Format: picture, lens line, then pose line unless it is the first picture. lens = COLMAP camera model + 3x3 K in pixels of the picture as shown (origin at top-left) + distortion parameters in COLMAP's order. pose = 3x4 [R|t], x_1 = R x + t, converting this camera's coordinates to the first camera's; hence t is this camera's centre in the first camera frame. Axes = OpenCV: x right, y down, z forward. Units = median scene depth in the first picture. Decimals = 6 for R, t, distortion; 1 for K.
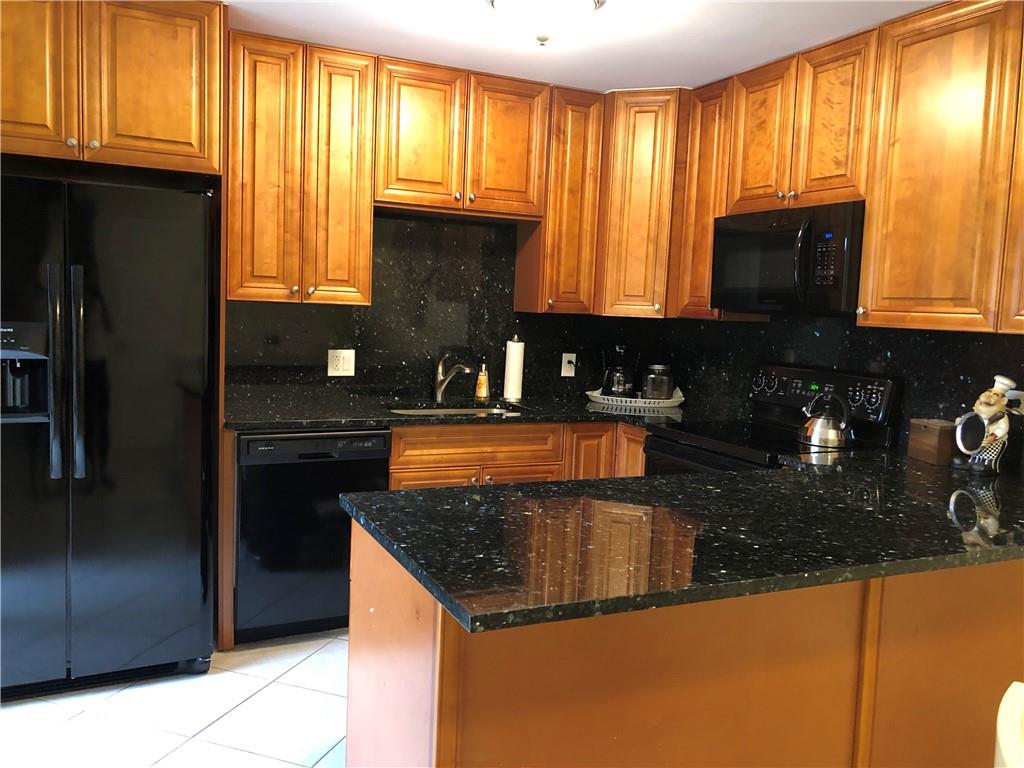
lens RADIAL K [[824.1, 0, 513.4], [0, 824.1, 384.9], [0, 0, 1]] dist [-0.005643, -0.017005]
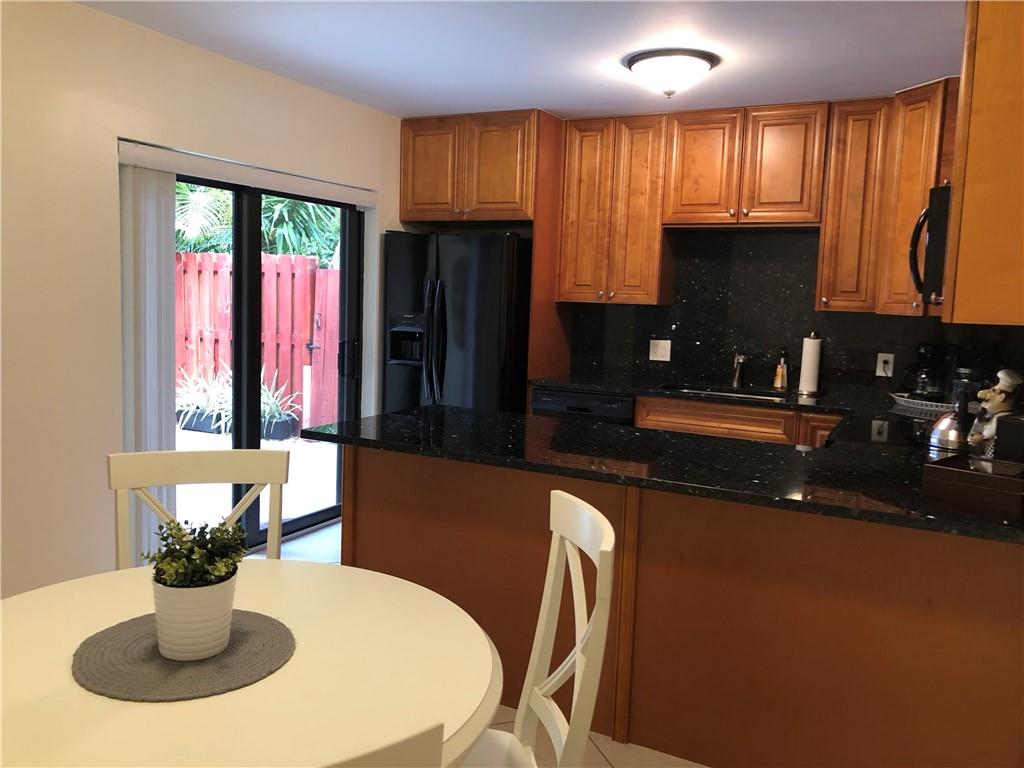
lens RADIAL K [[824.1, 0, 510.2], [0, 824.1, 382.2], [0, 0, 1]] dist [-0.005643, -0.017005]
pose [[0.591552, 0.062211, -0.803864, 0.699288], [-0.085475, 0.996239, 0.014199, 0.024871], [0.801724, 0.060311, 0.594644, 0.048808]]
